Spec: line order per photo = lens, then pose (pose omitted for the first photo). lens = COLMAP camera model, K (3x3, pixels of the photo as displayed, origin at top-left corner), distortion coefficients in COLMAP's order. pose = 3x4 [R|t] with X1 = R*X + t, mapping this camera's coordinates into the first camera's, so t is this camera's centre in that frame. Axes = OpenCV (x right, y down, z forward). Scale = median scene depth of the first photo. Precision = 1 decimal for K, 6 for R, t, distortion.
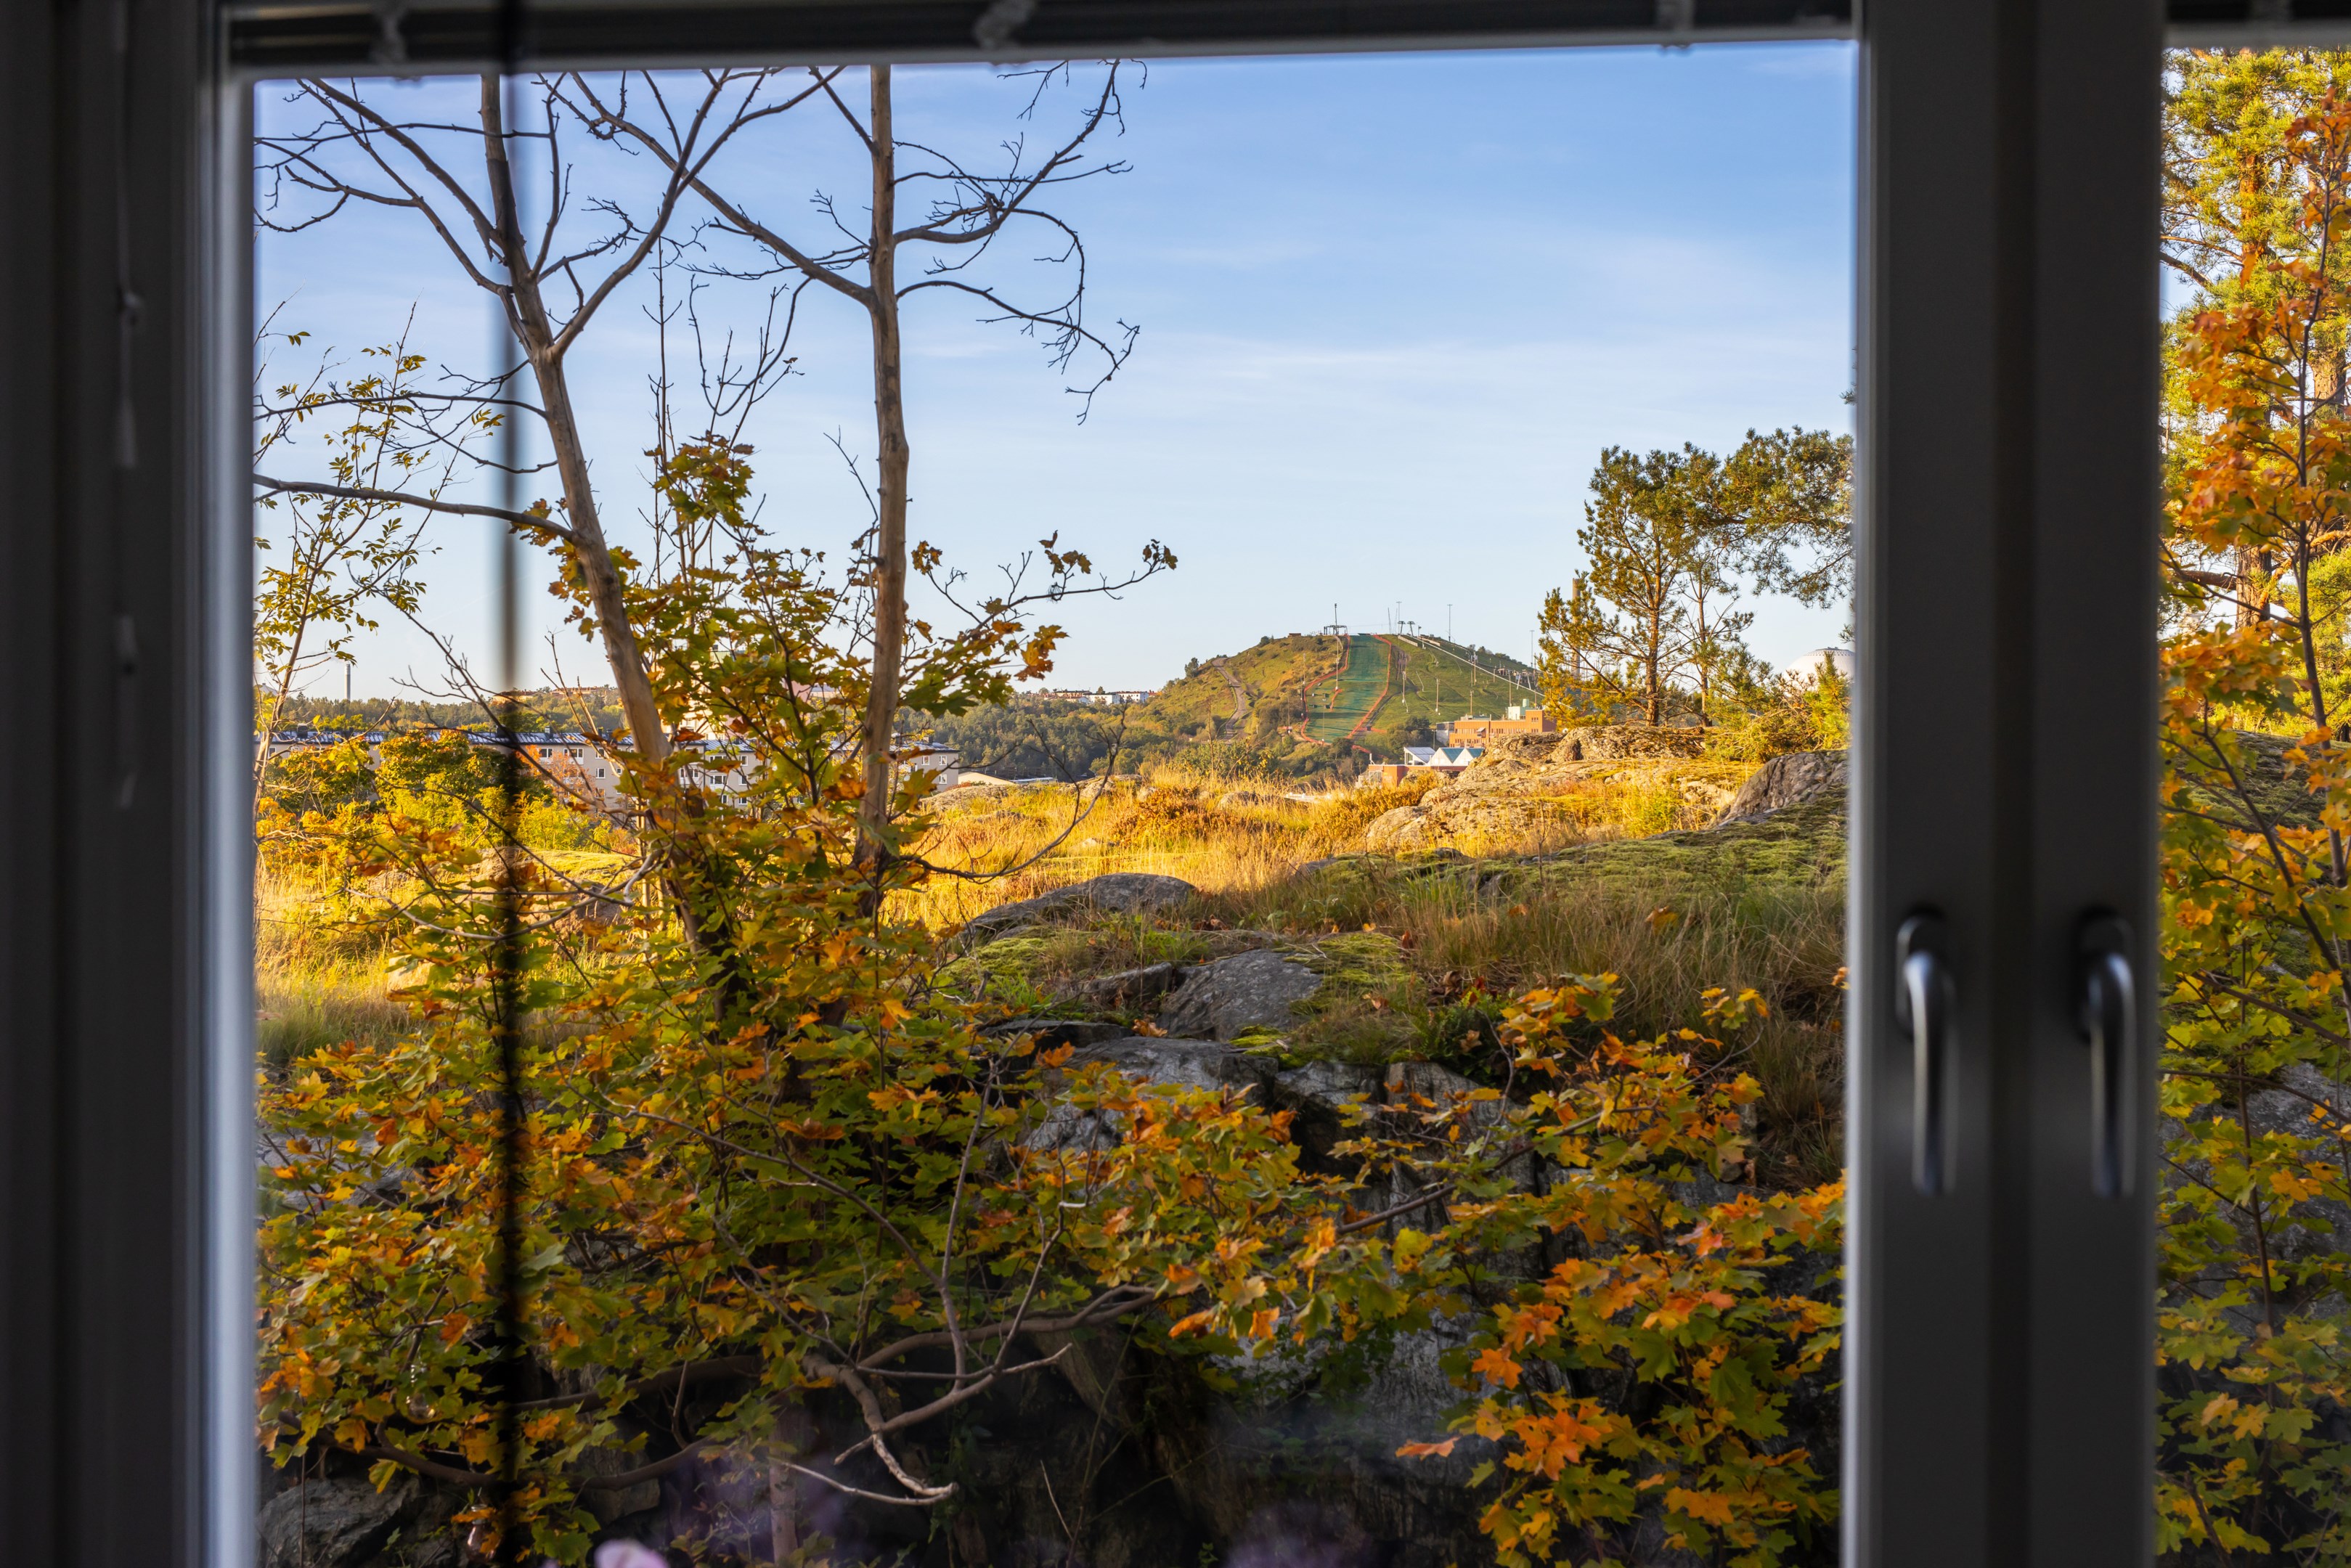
lens RADIAL K [[3292.7, 0, 1195.9], [0, 3292.7, 785.9], [0, 0, 1]] dist [0.026301, 0.000000]
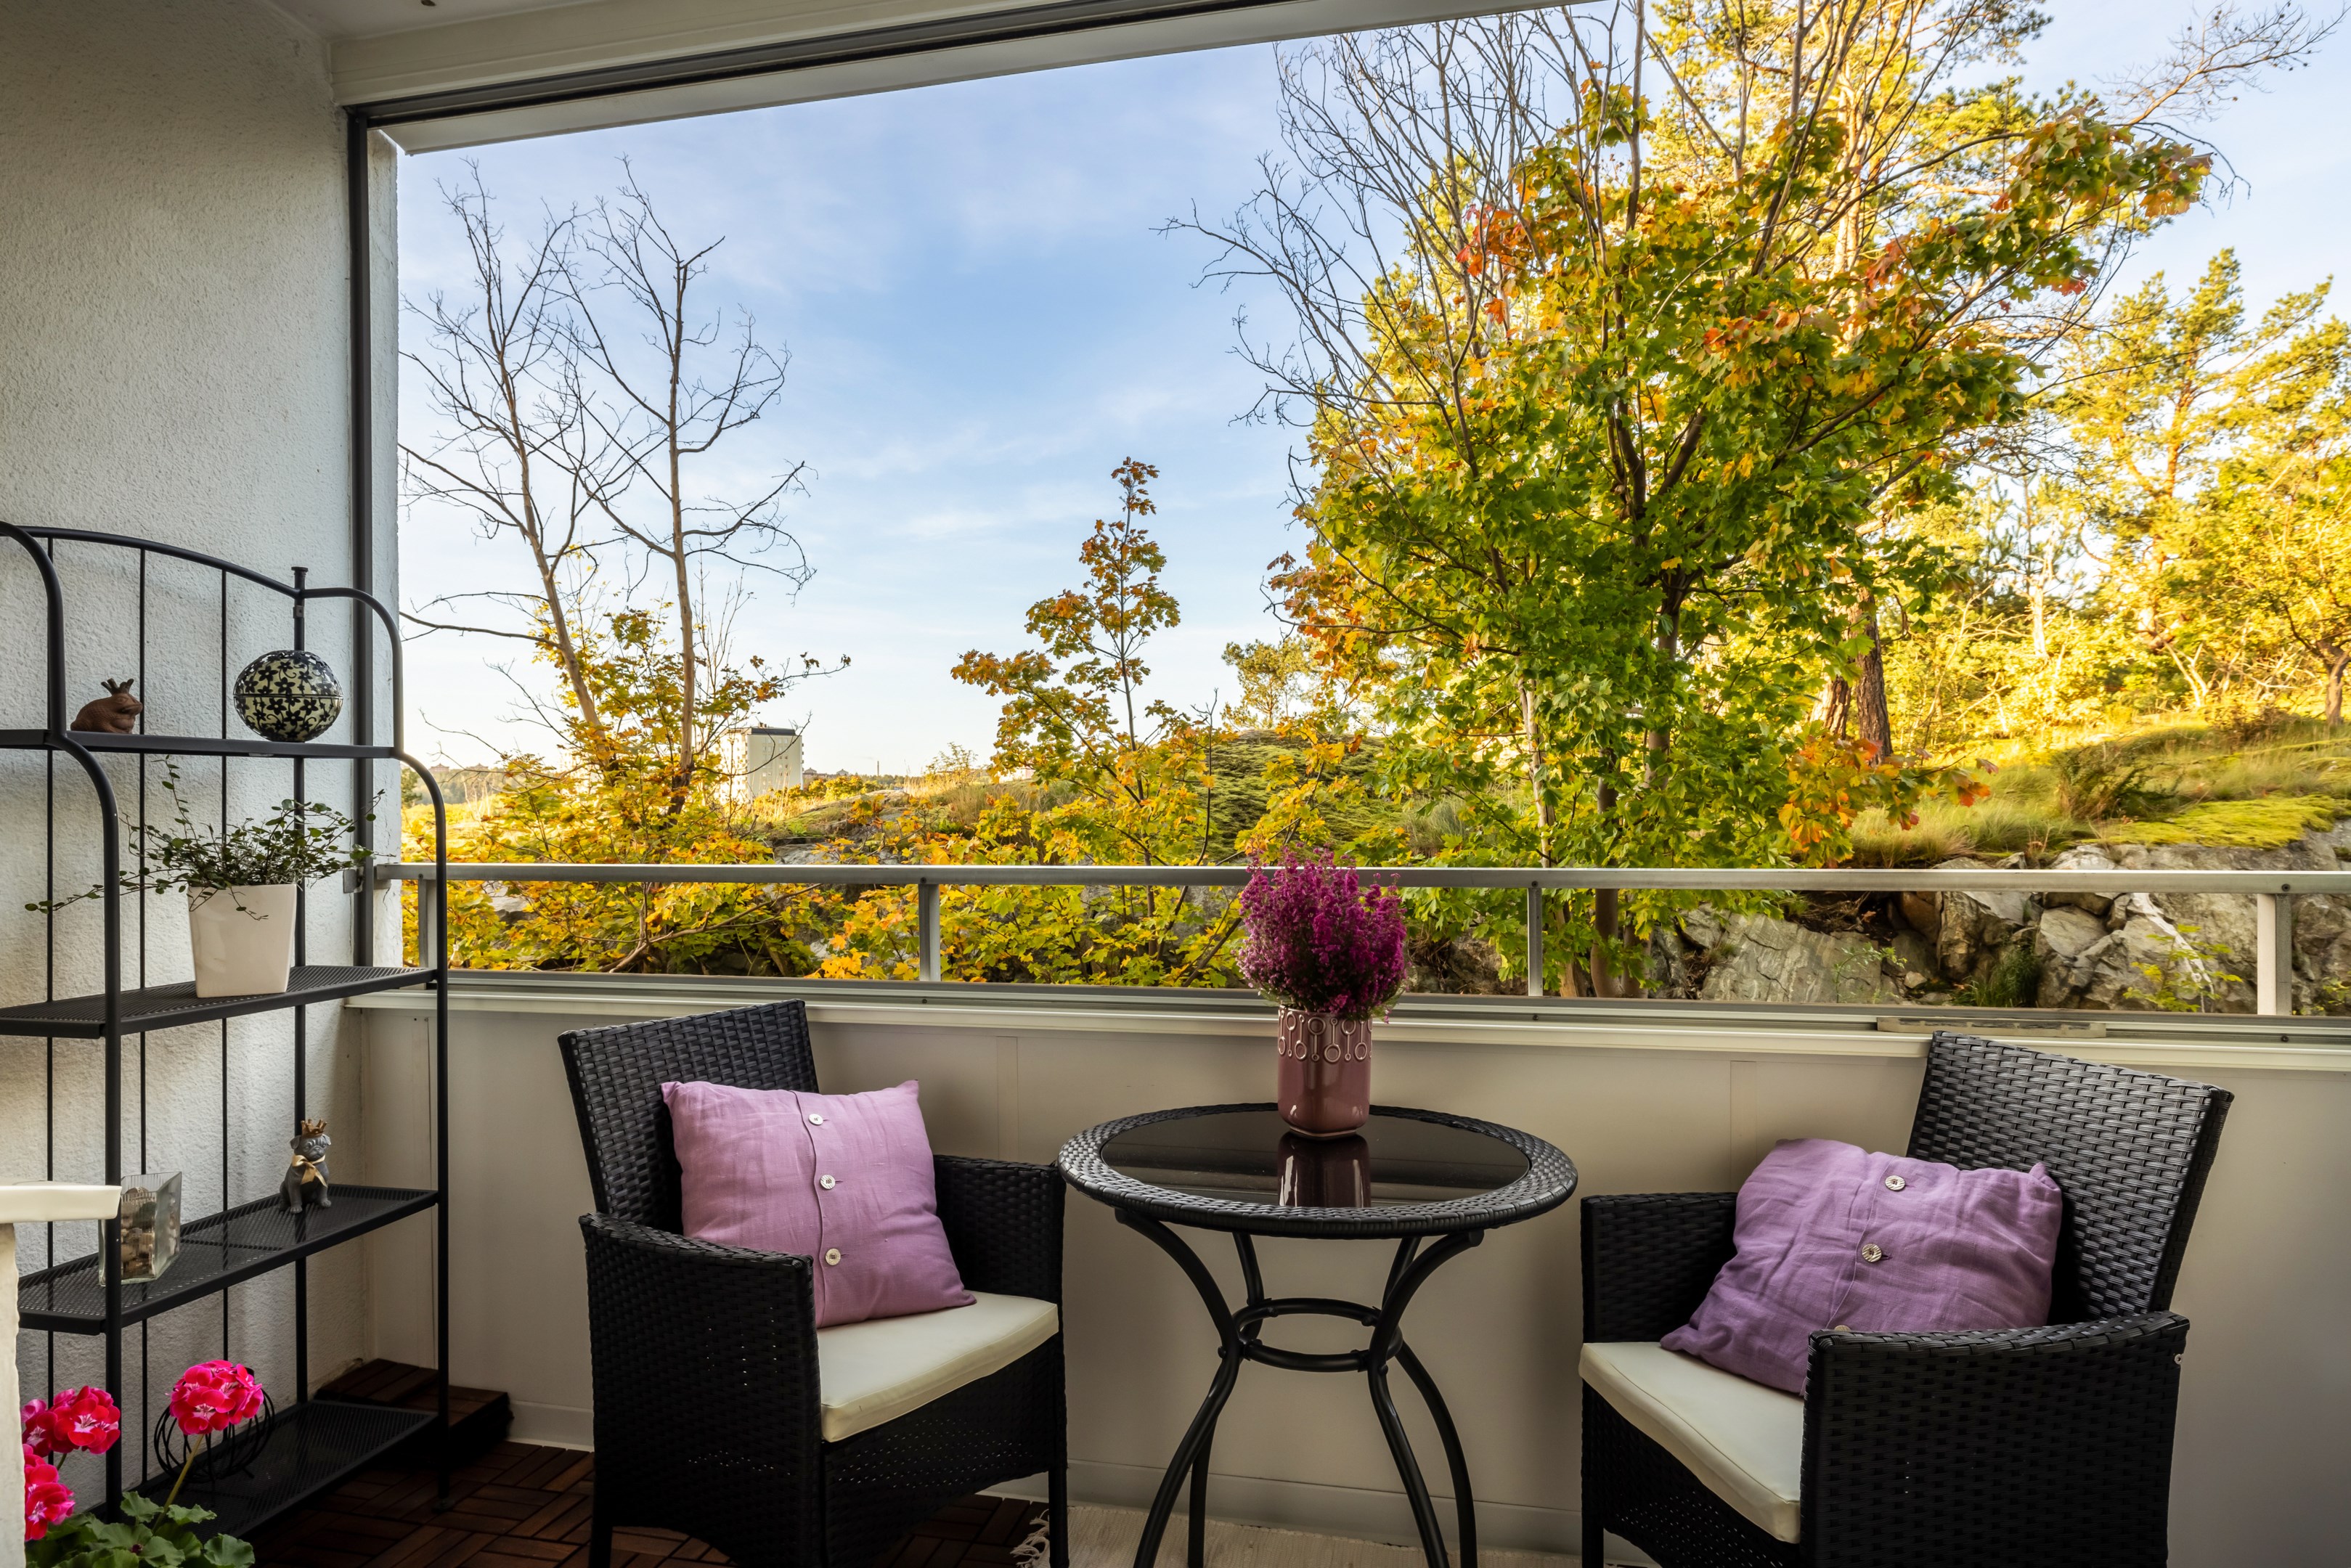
lens RADIAL K [[1380.2, 0, 1176.8], [0, 1380.2, 792.9], [0, 0, 1]] dist [0.003742, -0.001534]
pose [[0.999119, -0.009046, -0.040971, 0.296356], [0.008591, 0.999900, -0.011260, 0.050566], [0.041069, 0.010898, 0.999097, -0.082974]]
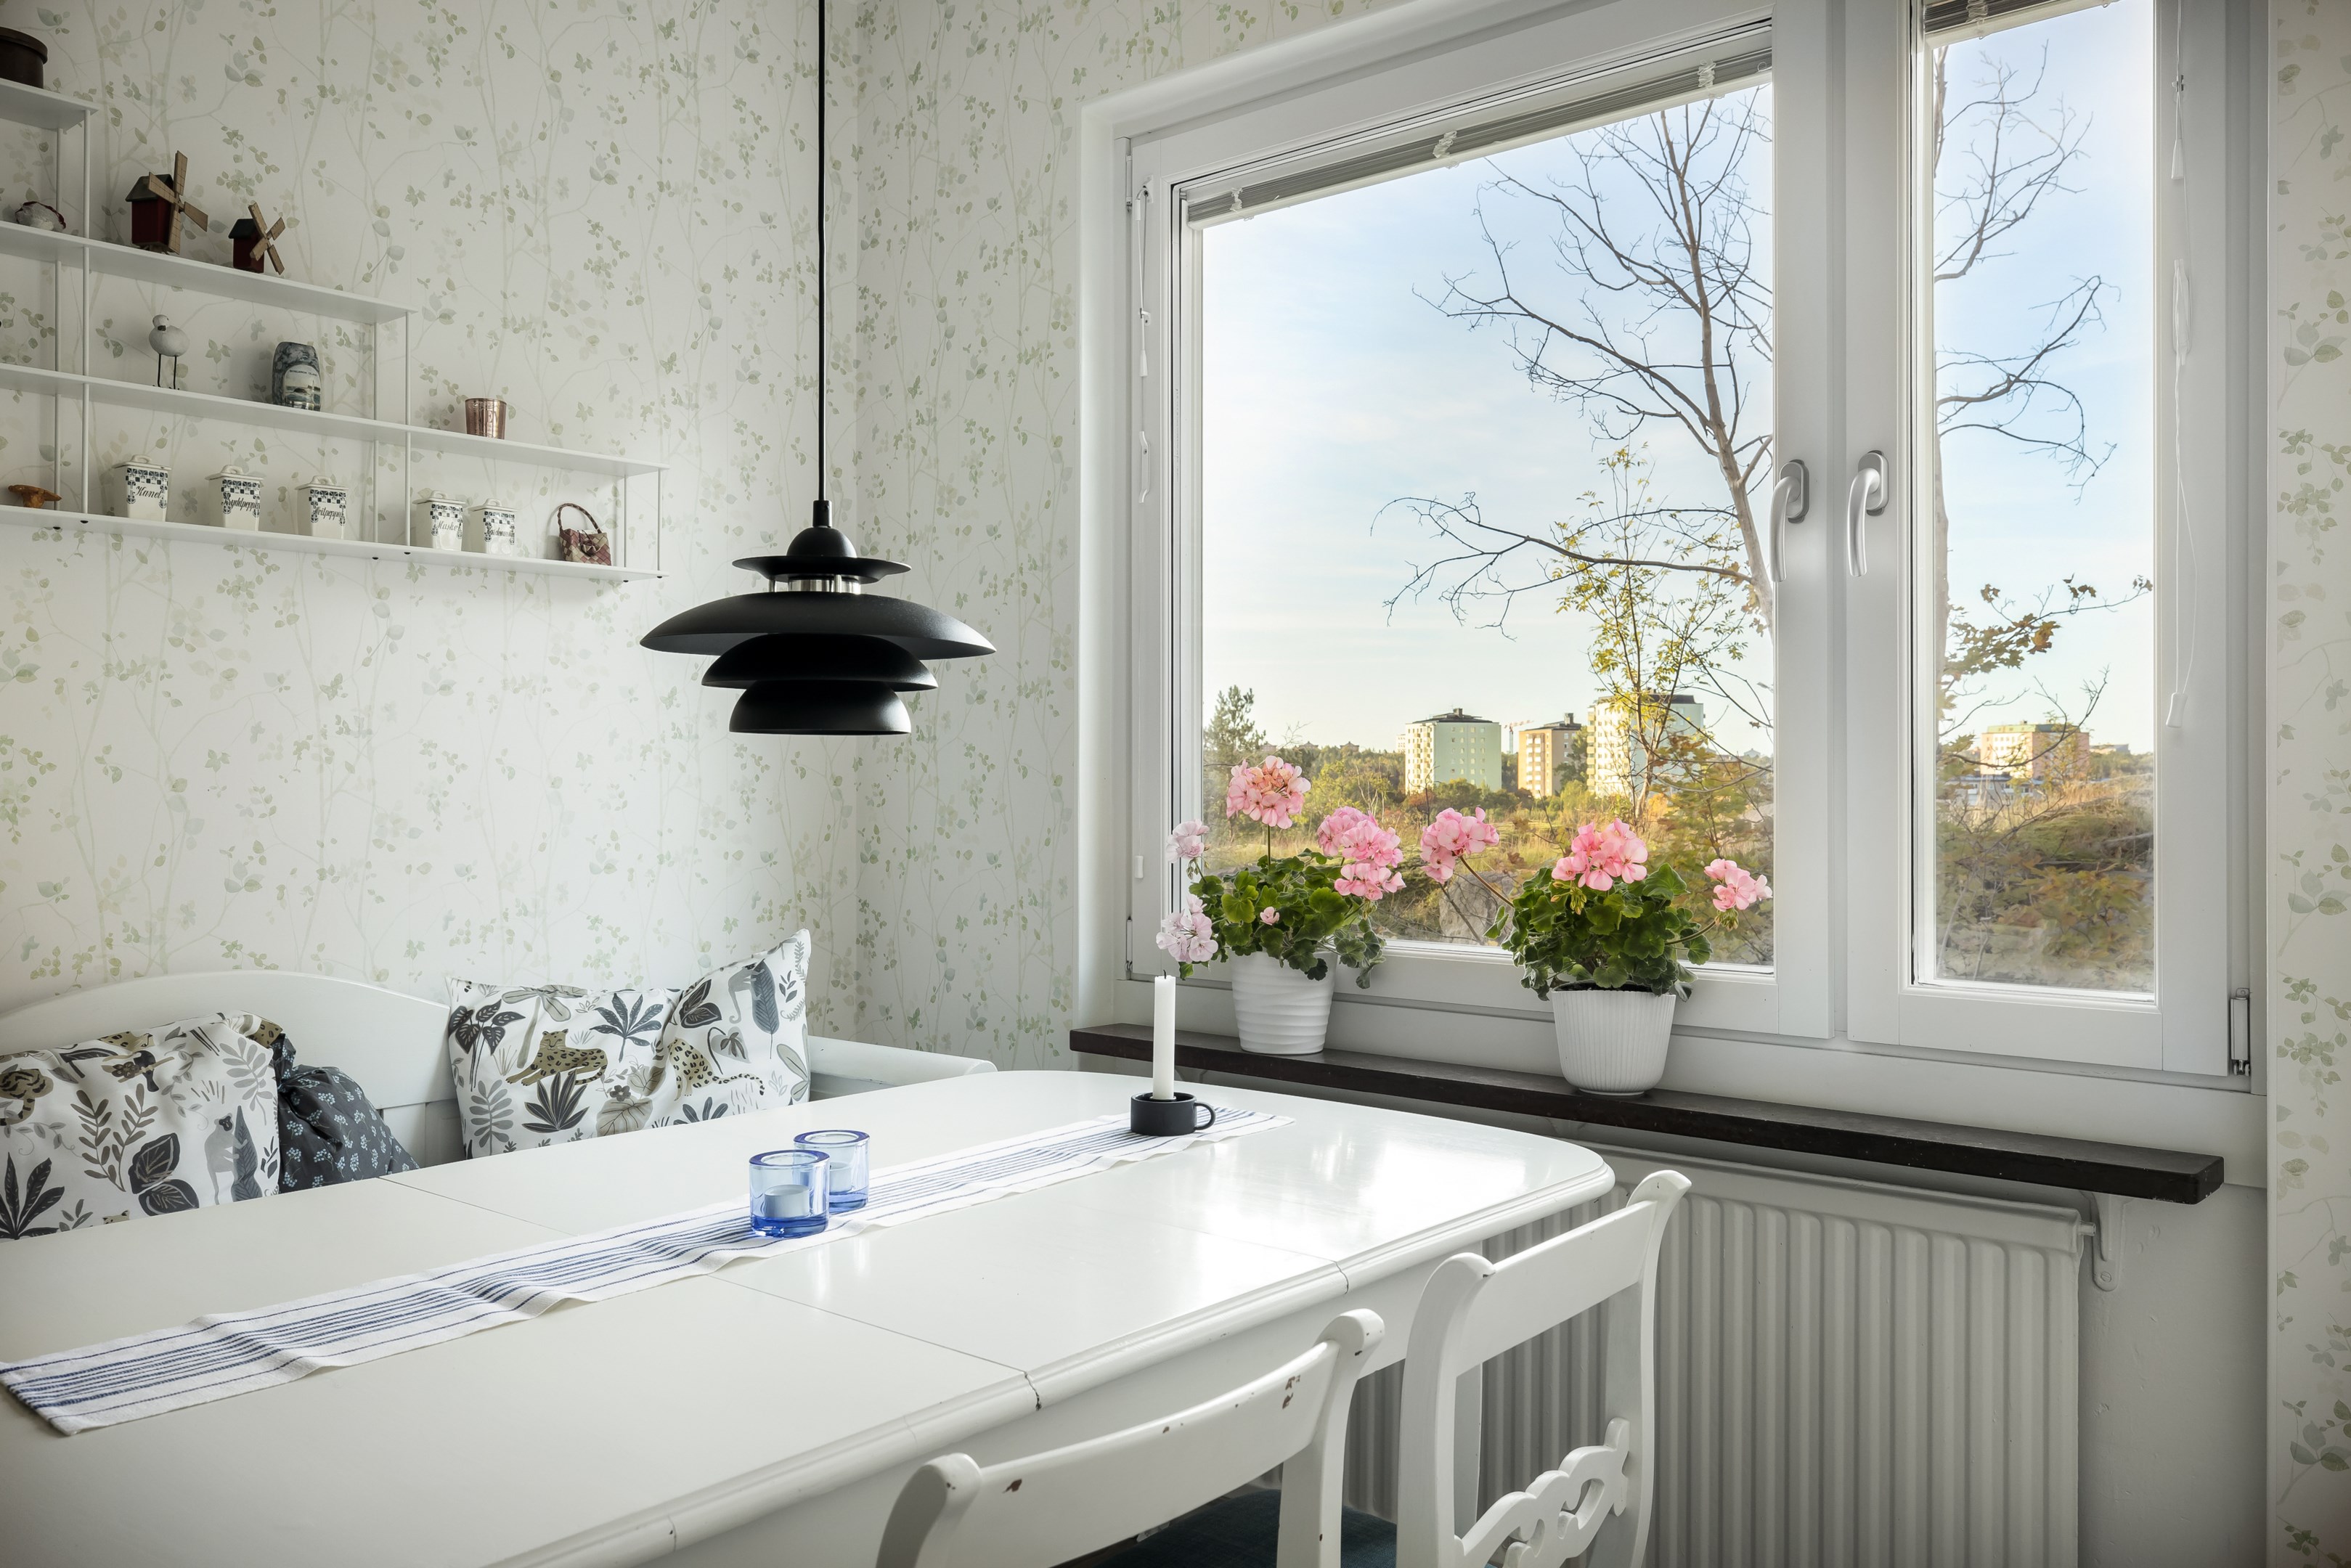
lens RADIAL K [[1837.1, 0, 1165.6], [0, 1837.1, 767.5], [0, 0, 1]] dist [0.000029, 0.003777]
pose [[0.833875, -0.005249, -0.551929, 0.089257], [-0.006289, 0.999800, -0.019010, 0.043272], [0.551918, 0.019323, 0.833675, -0.040831]]
